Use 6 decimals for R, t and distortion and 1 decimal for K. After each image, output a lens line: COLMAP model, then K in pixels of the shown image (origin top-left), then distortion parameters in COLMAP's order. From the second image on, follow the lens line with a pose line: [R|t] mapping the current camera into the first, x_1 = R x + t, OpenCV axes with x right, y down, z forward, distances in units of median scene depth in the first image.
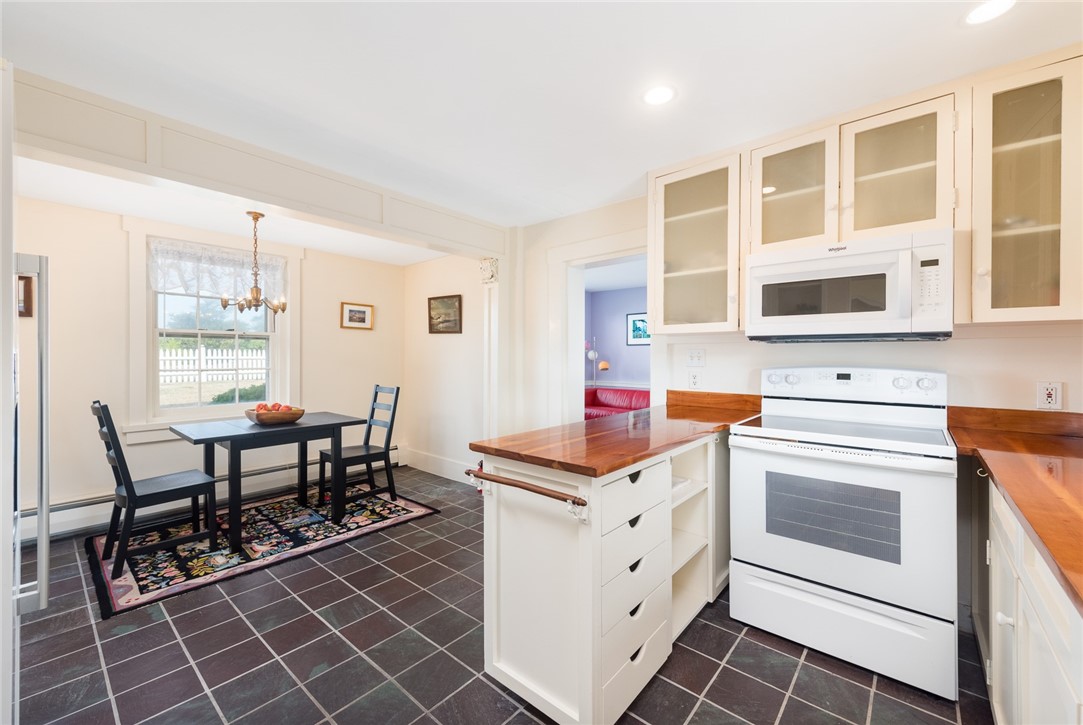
lens RADIAL K [[433.7, 0, 542.7], [0, 433.7, 358.2], [0, 0, 1]] dist [0.002548, -0.001272]
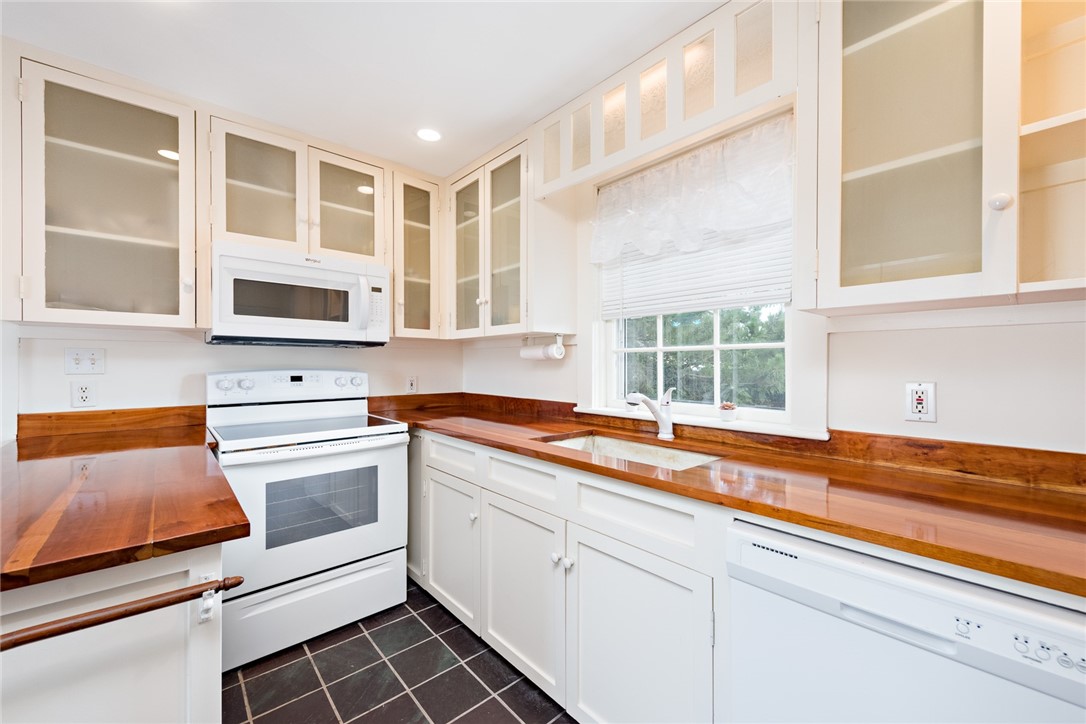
lens RADIAL K [[434.9, 0, 543.4], [0, 434.9, 364.0], [0, 0, 1]] dist [0.002548, -0.001272]
pose [[0.124330, -0.006406, 0.992220, -0.326397], [0.000344, 0.999979, 0.006413, -0.000549], [-0.992241, -0.000456, 0.124330, 0.294952]]
